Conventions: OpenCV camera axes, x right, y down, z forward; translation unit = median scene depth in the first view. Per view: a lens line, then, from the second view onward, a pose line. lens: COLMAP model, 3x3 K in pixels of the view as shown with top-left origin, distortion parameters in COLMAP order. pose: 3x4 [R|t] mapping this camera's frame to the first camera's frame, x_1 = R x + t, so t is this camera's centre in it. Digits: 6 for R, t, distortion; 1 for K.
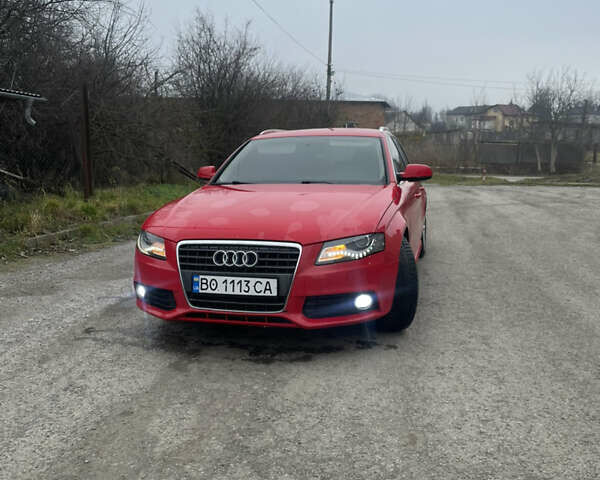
lens RADIAL K [[597.7, 0, 309.8], [0, 597.7, 239.8], [0, 0, 1]] dist [0.059558, -0.004194]
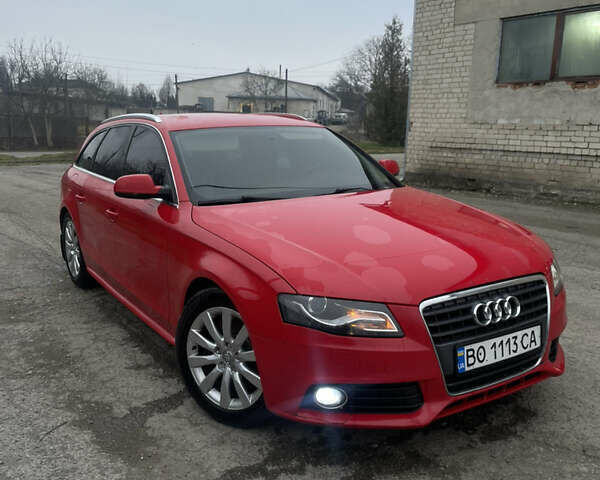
lens RADIAL K [[597.7, 0, 309.8], [0, 597.7, 239.8], [0, 0, 1]] dist [0.059558, -0.004194]
pose [[0.672087, -0.136280, 0.727824, -0.785324], [0.103783, 0.990552, 0.089639, -0.140419], [-0.733163, 0.015291, 0.679881, 0.666160]]
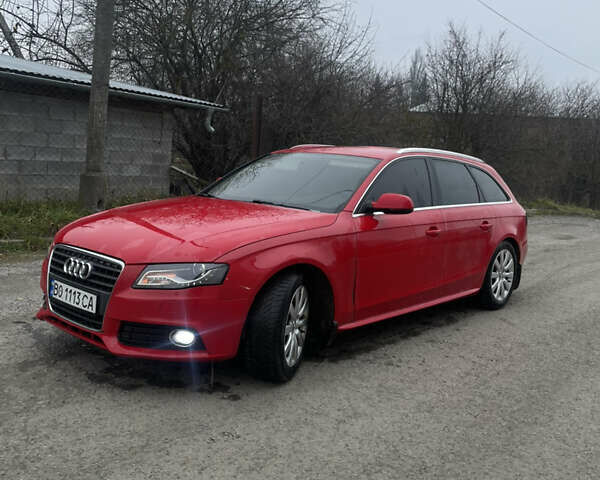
lens RADIAL K [[597.7, 0, 309.8], [0, 597.7, 239.8], [0, 0, 1]] dist [0.059558, -0.004194]
pose [[0.885189, 0.123671, -0.448493, 0.635139], [-0.134578, 0.990874, 0.007616, -0.071533], [0.445341, 0.053615, 0.893754, 0.290015]]
